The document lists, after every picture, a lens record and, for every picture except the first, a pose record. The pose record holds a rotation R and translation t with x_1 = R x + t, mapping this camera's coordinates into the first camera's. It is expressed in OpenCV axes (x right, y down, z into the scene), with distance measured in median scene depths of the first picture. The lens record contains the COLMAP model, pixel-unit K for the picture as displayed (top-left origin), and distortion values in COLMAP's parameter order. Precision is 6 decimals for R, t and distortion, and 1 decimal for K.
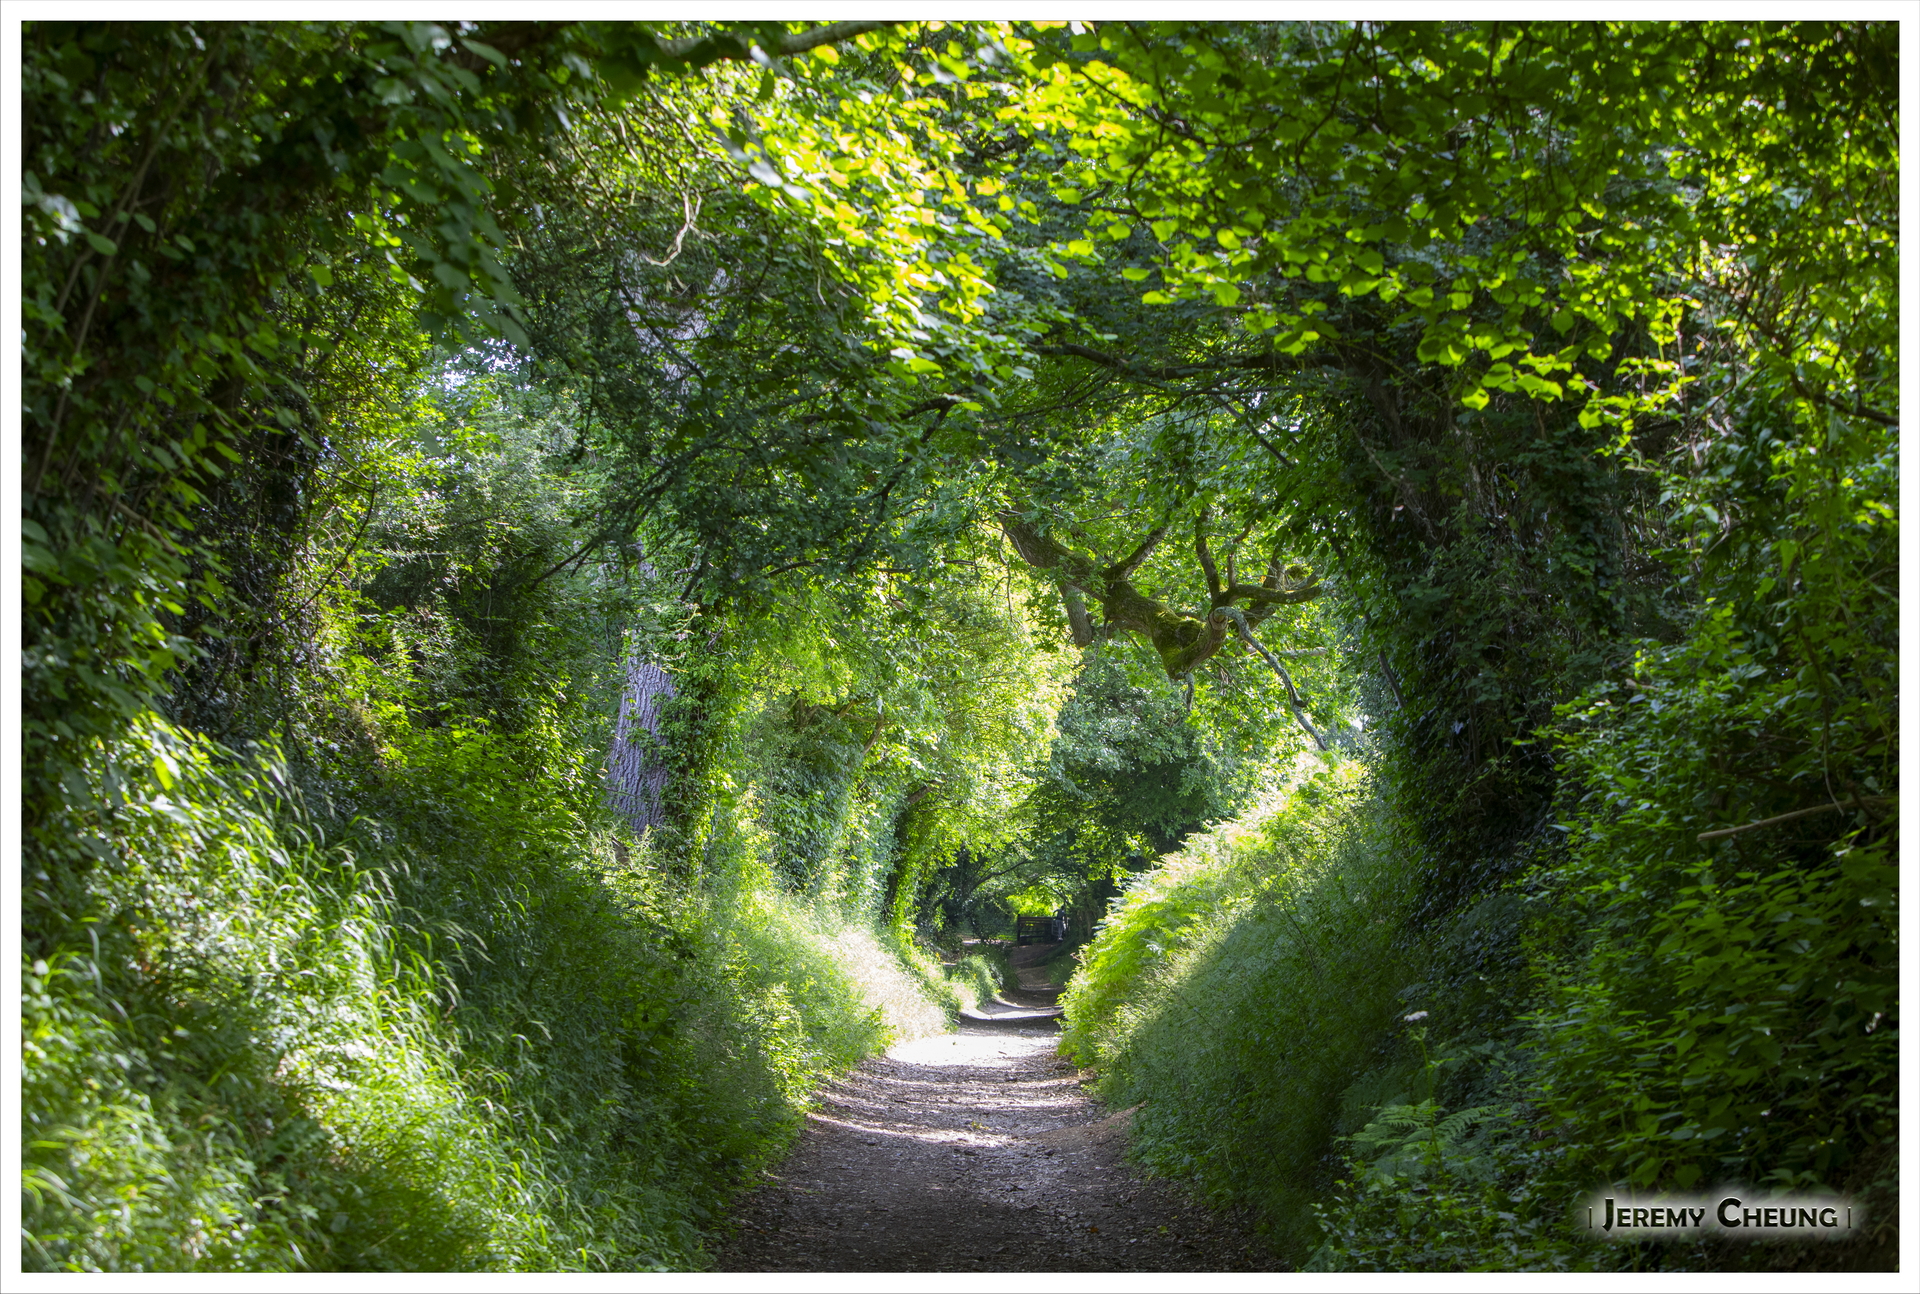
lens RADIAL K [[4547.1, 0, 986.0], [0, 4547.1, 582.2], [0, 0, 1]] dist [-0.157058, 0.588738]
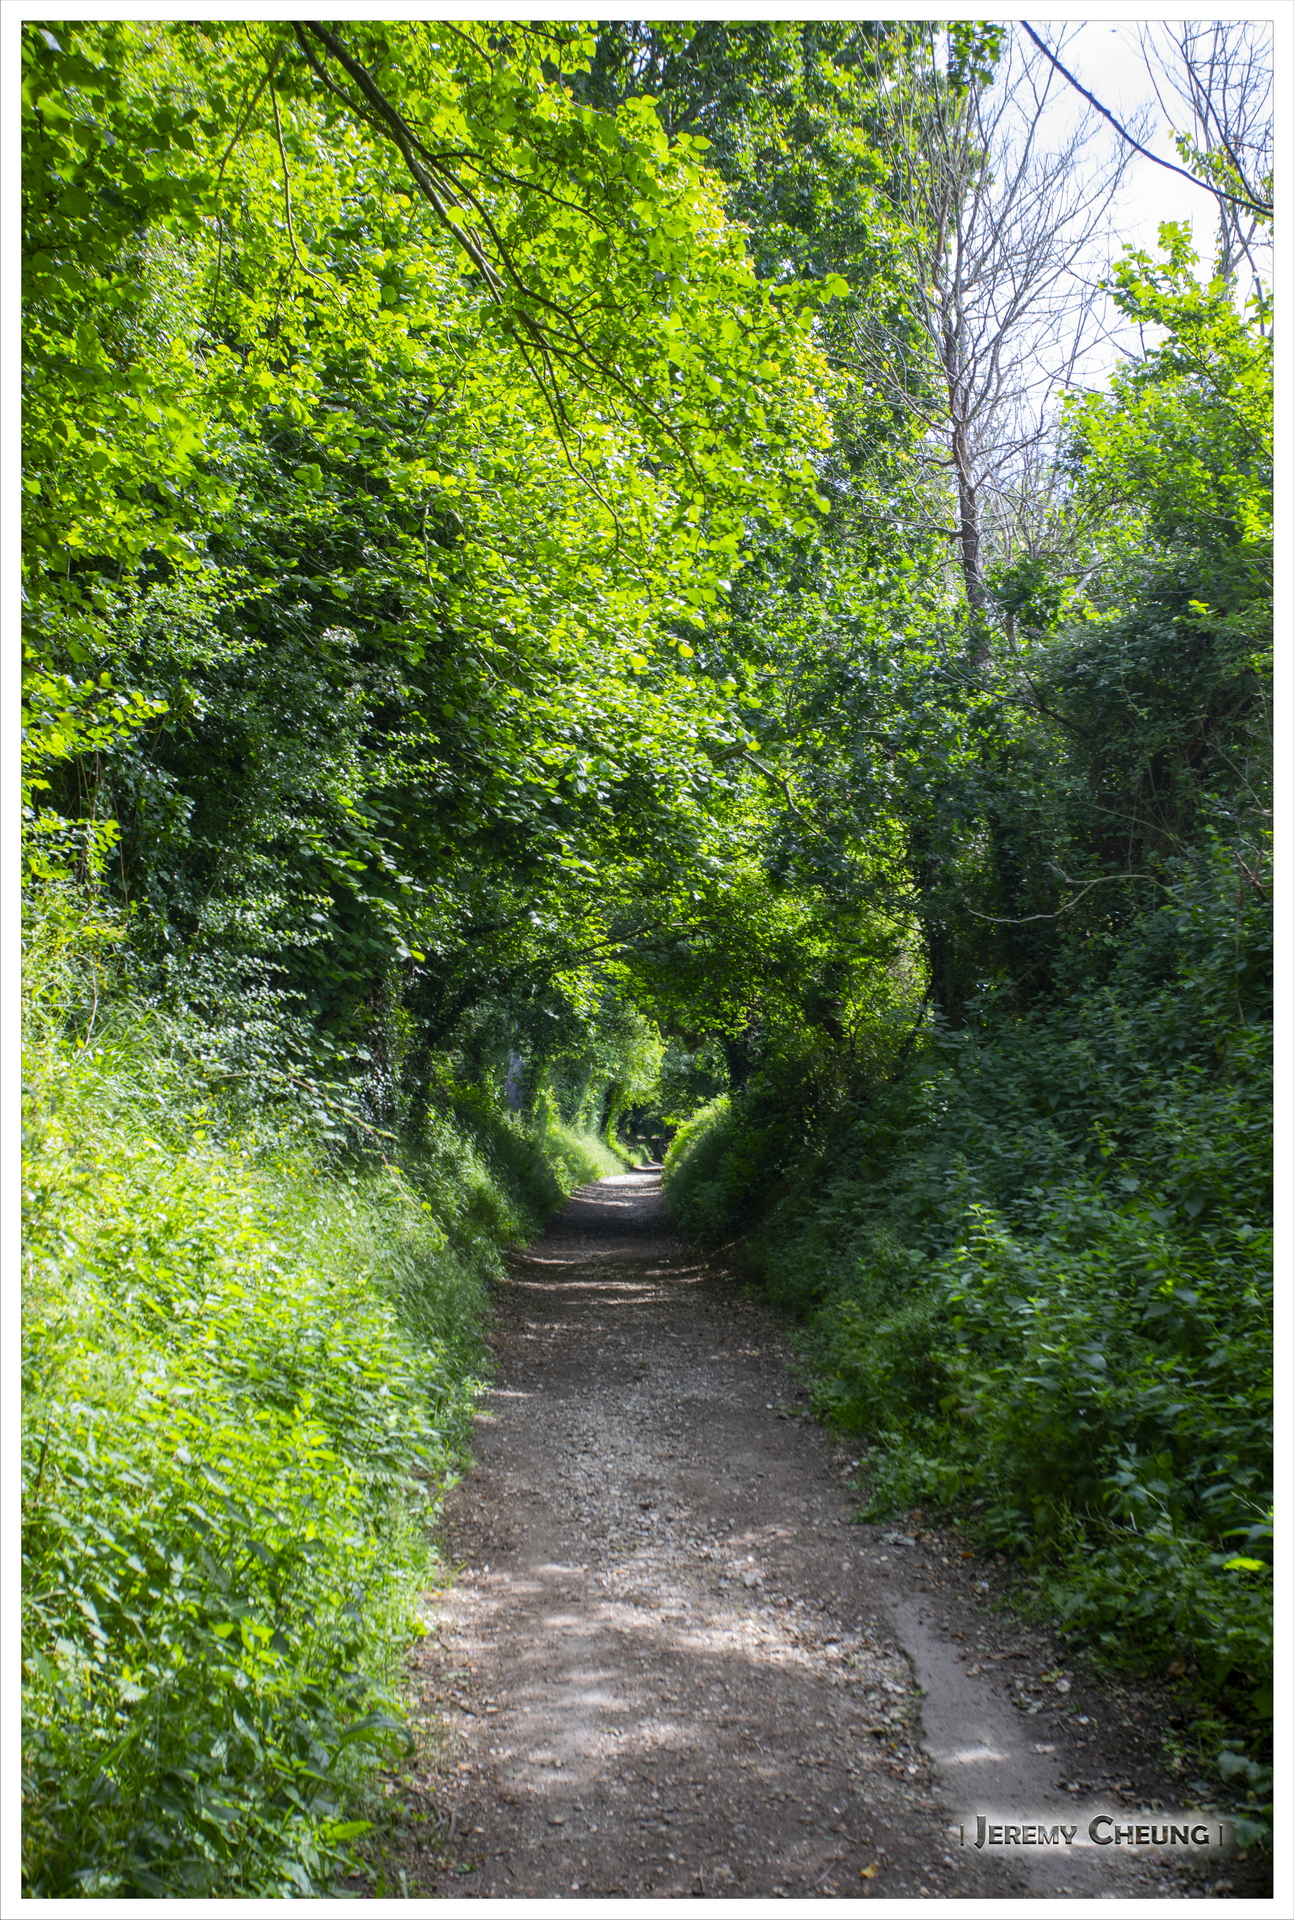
lens RADIAL K [[2022.3, 0, 647.0], [0, 2022.3, 960.0], [0, 0, 1]] dist [0.002070, 0.000034]
pose [[0.999909, -0.012798, -0.004254, 0.023983], [0.012763, 0.999885, -0.008246, -0.038053], [0.004359, 0.008191, 0.999957, -0.434933]]
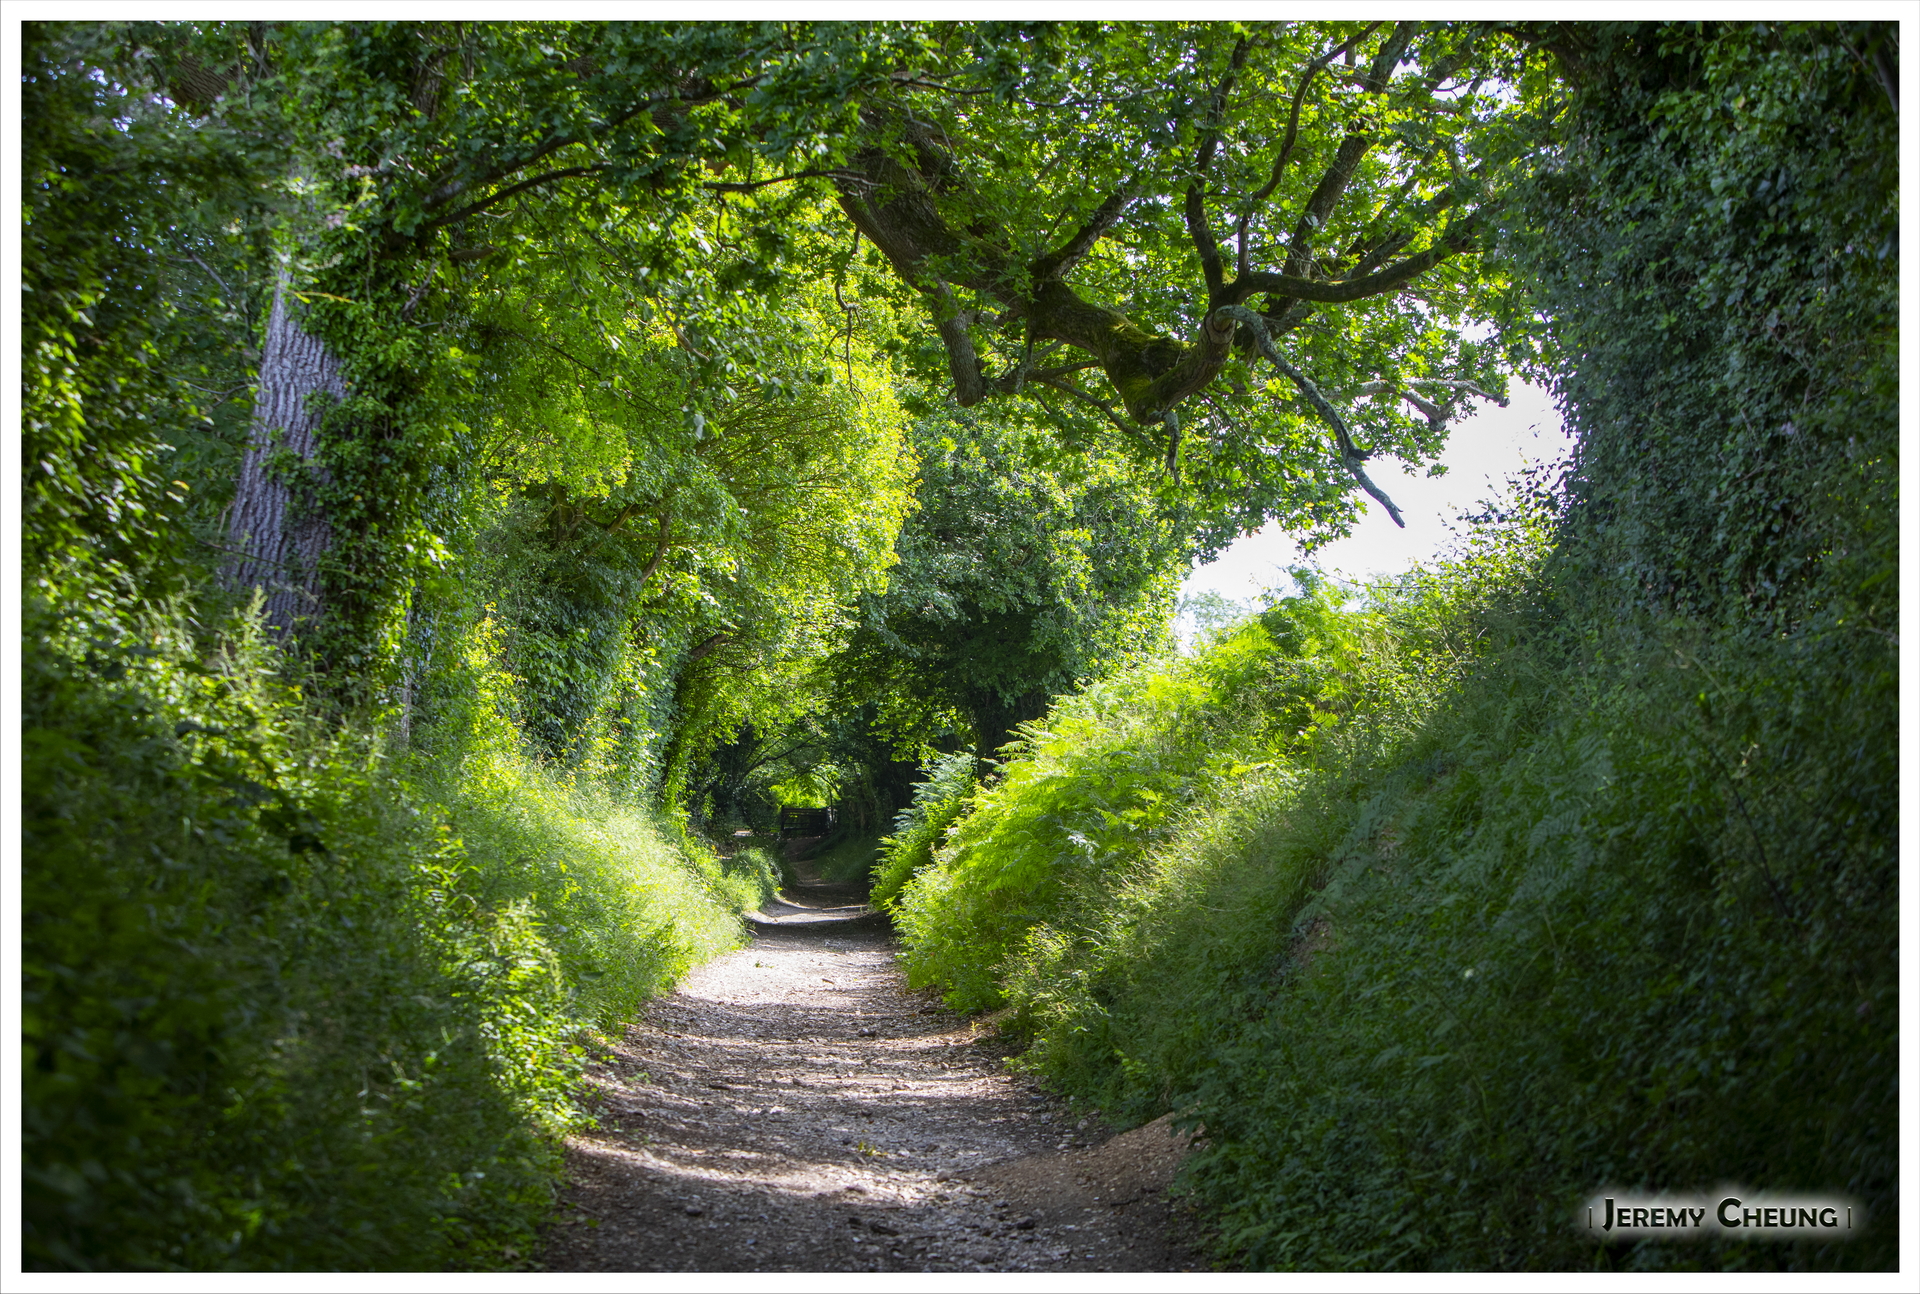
lens RADIAL K [[4547.1, 0, 986.0], [0, 4547.1, 582.2], [0, 0, 1]] dist [-0.157058, 0.588738]
pose [[0.998487, 0.011185, 0.053839, -0.018918], [-0.012439, 0.999658, 0.023016, 0.036050], [-0.053563, -0.023651, 0.998284, 0.441639]]
